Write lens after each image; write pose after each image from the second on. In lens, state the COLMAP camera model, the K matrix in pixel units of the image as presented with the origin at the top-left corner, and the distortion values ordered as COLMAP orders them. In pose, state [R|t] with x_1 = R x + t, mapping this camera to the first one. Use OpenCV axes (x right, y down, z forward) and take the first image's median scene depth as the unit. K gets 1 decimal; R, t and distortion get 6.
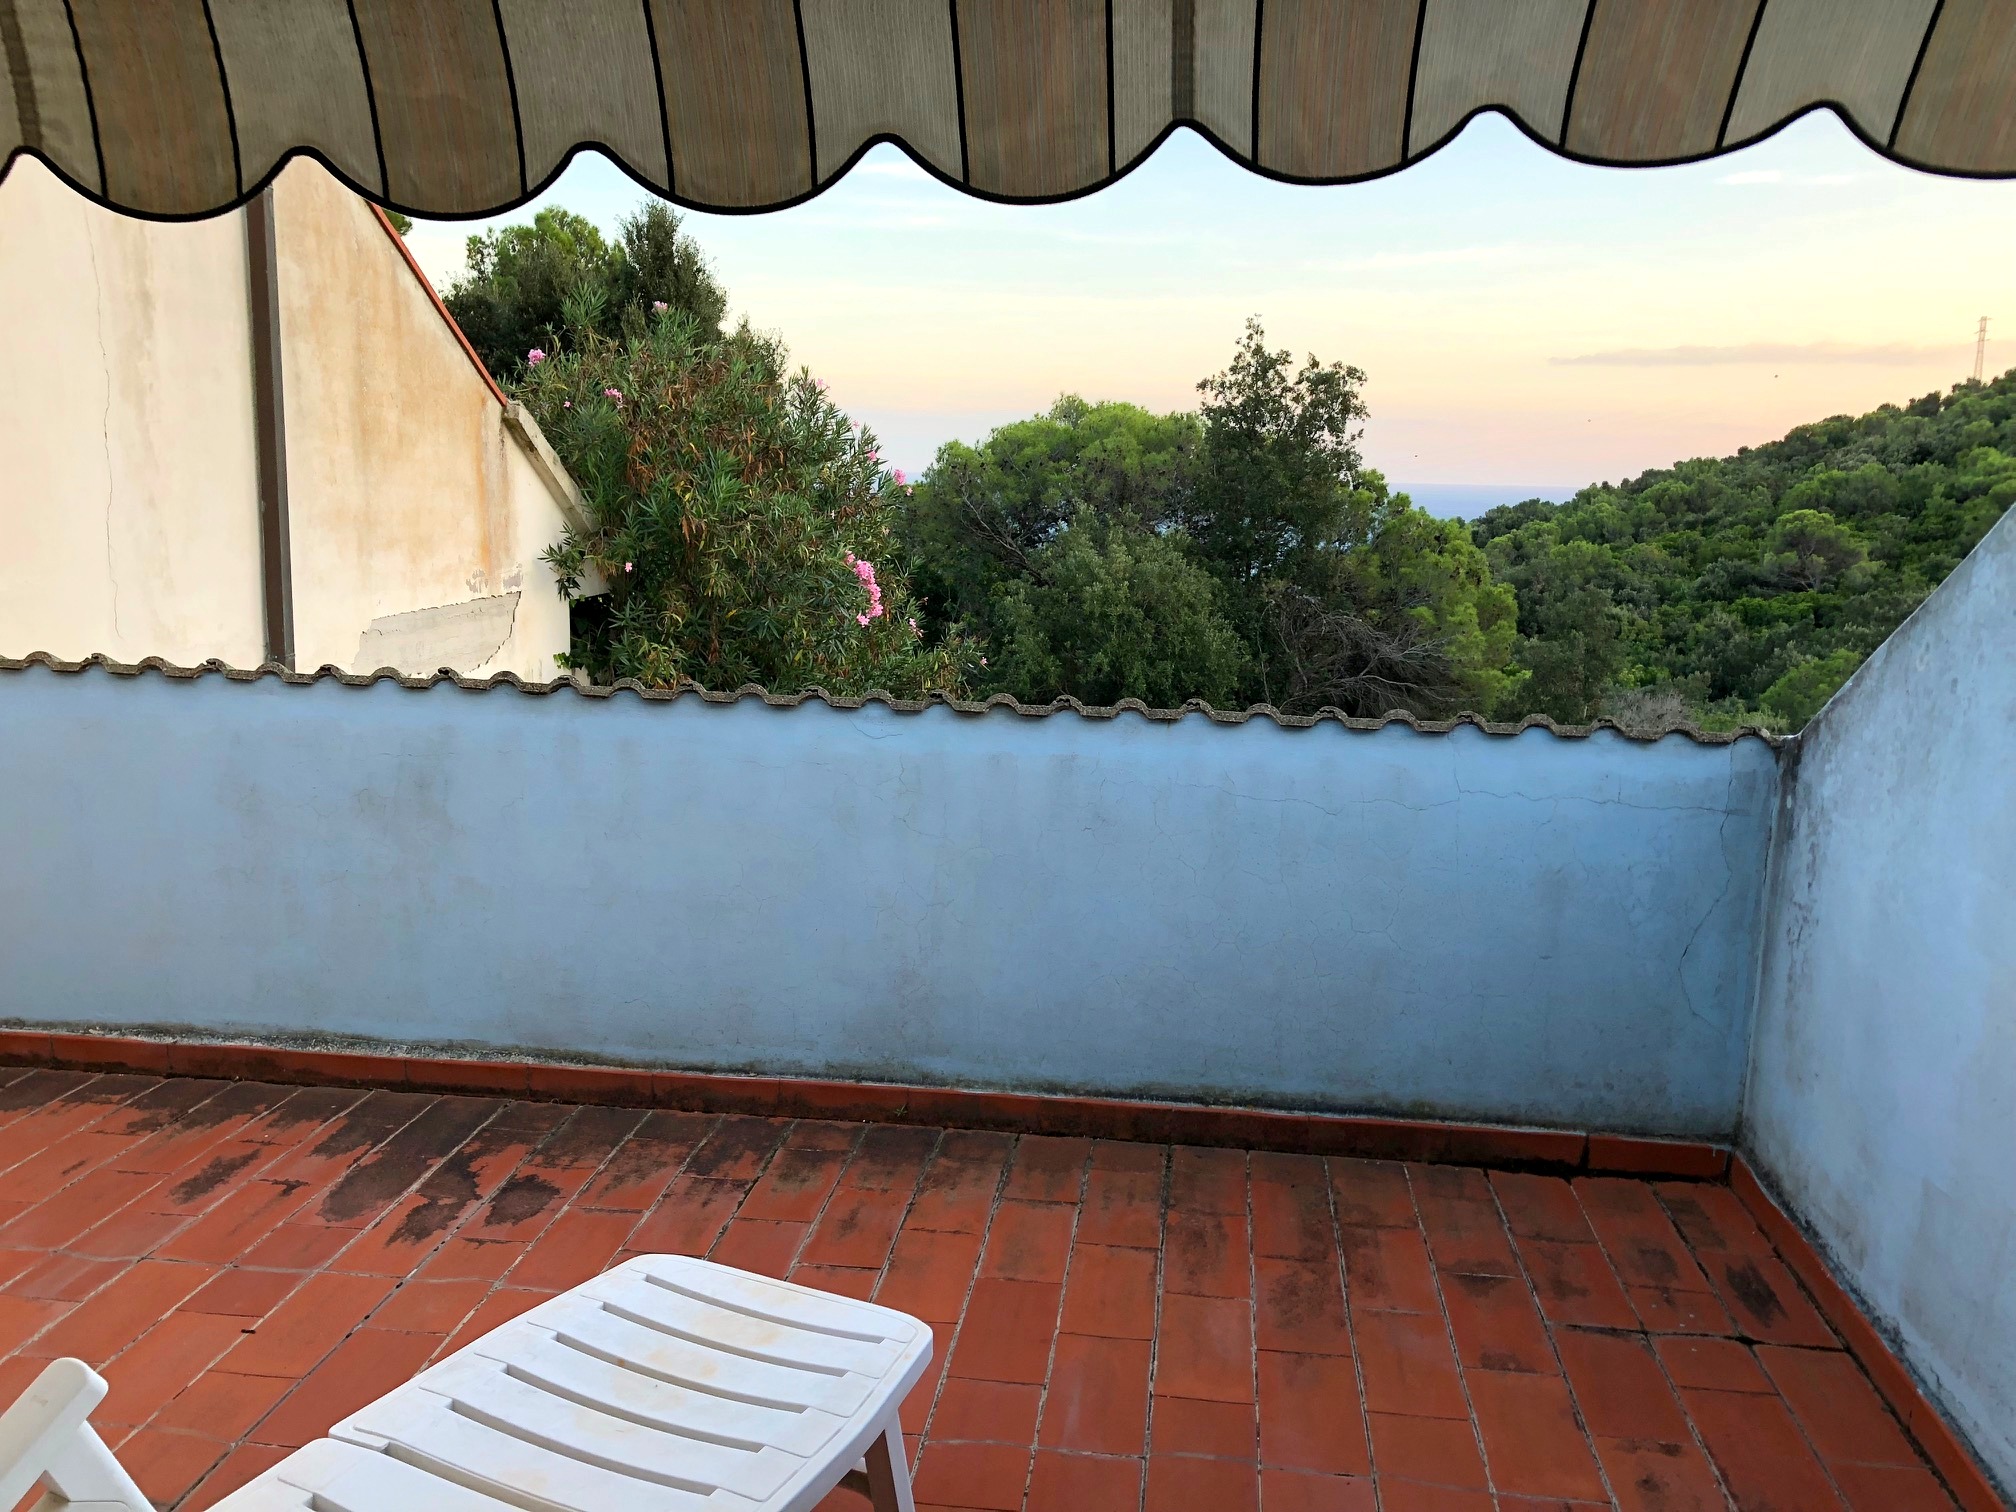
lens RADIAL K [[1642.8, 0, 1006.1], [0, 1642.8, 816.8], [0, 0, 1]] dist [-0.036029, 0.059397]
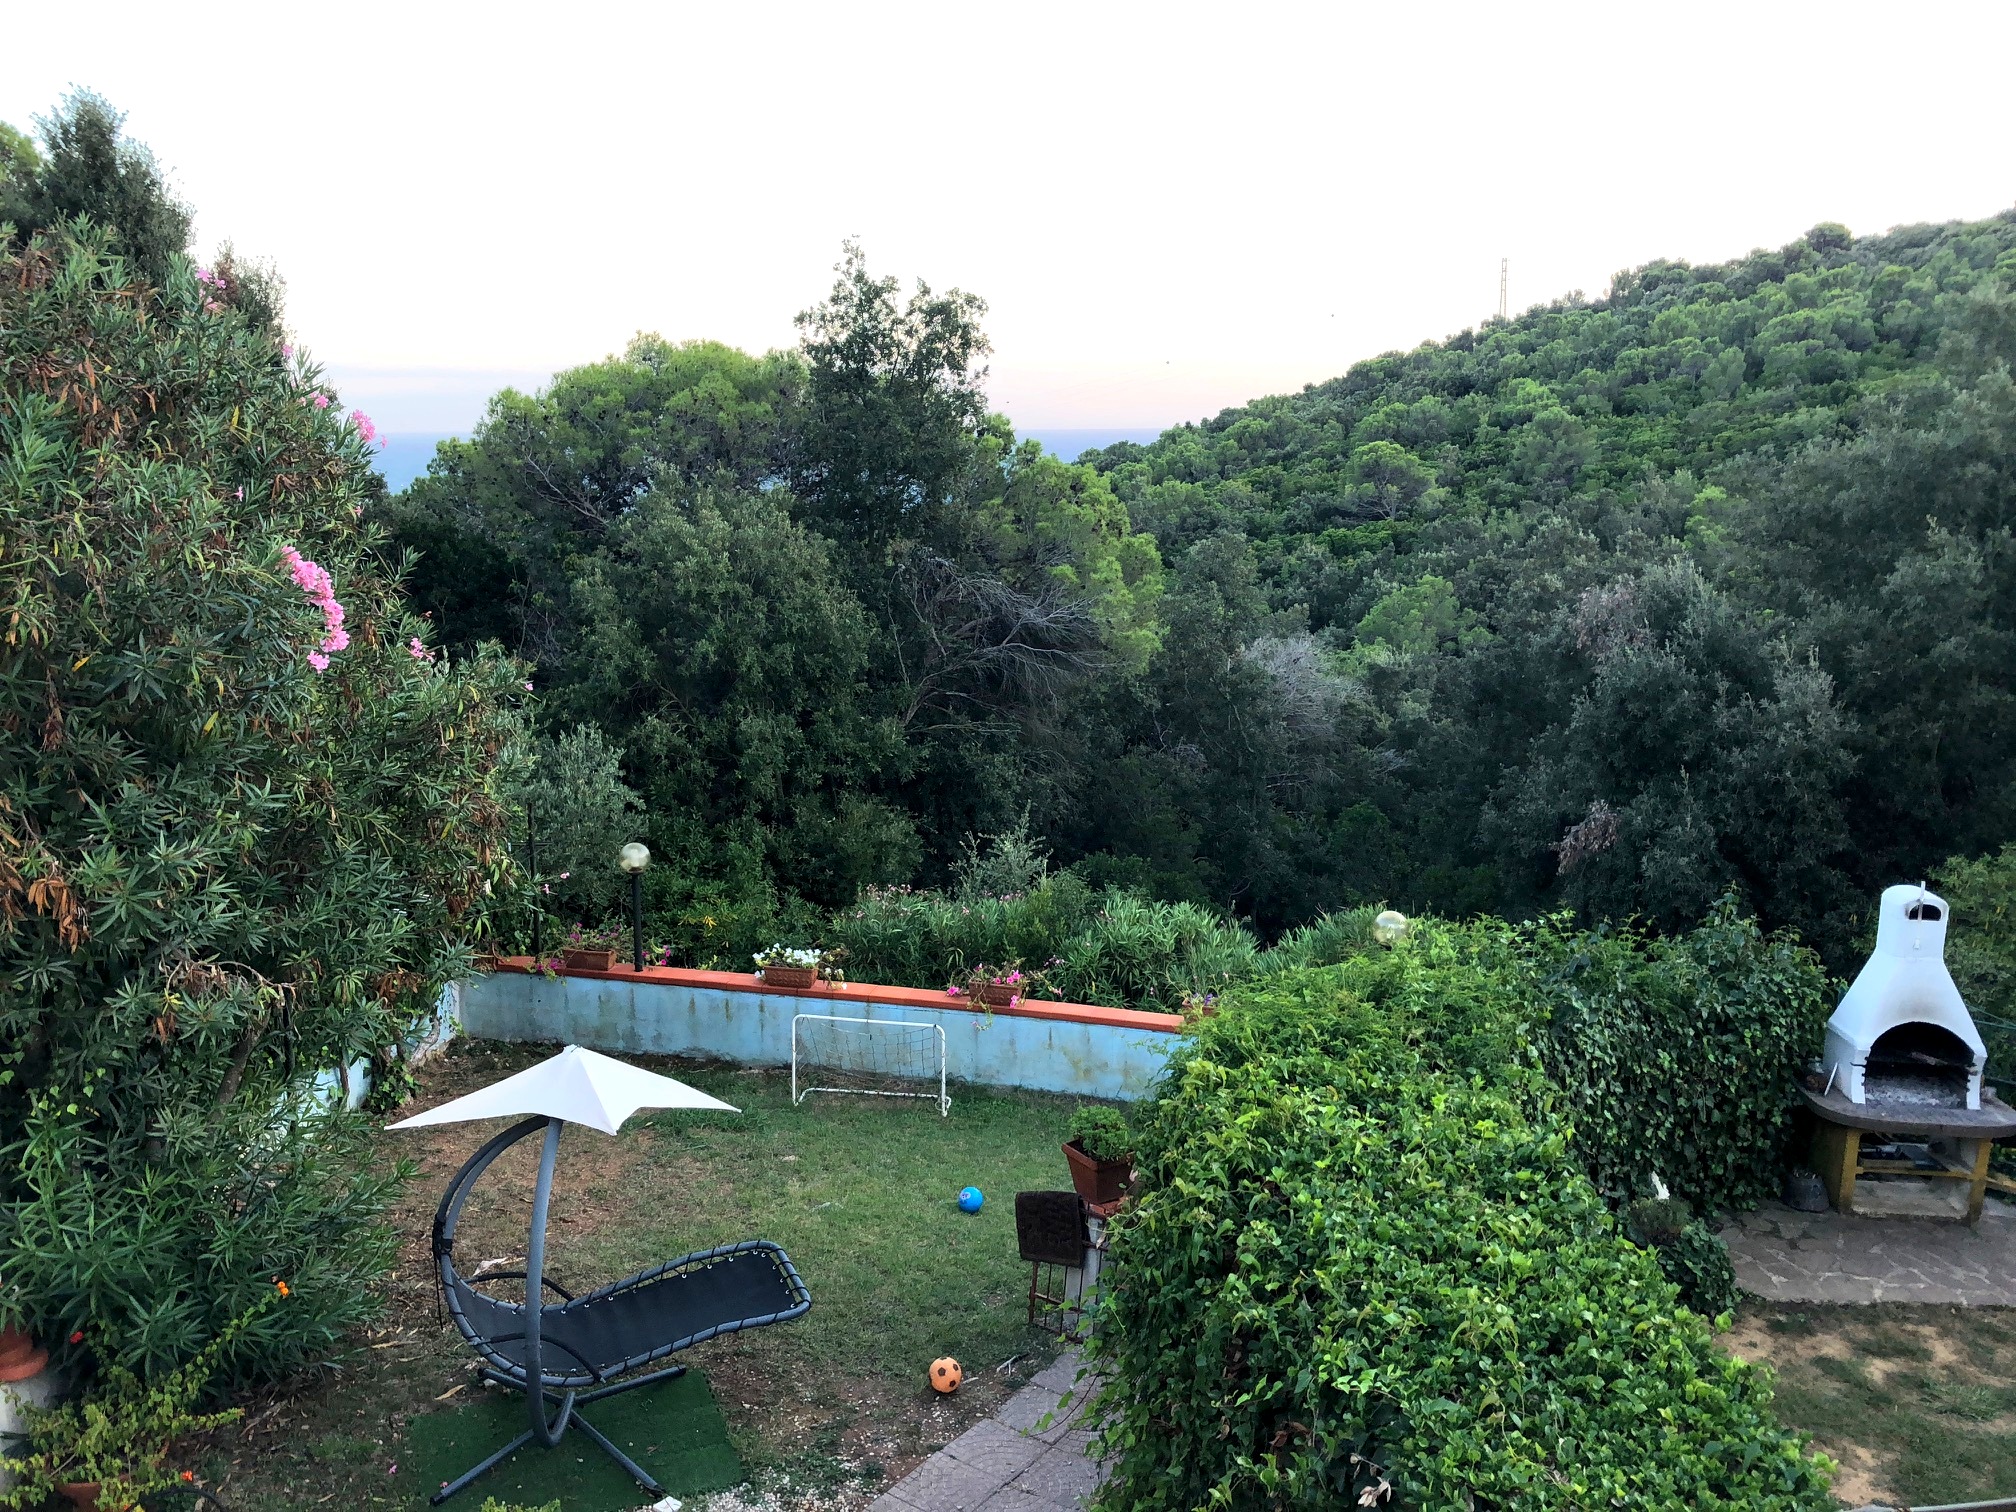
lens RADIAL K [[1635.2, 0, 1008.0], [0, 1635.2, 756.0], [0, 0, 1]] dist [0.138062, -0.333780]
pose [[0.970210, -0.073634, 0.230806, 0.008652], [0.075529, 0.997143, 0.000627, -0.025455], [-0.230193, 0.016824, 0.973000, 0.130035]]
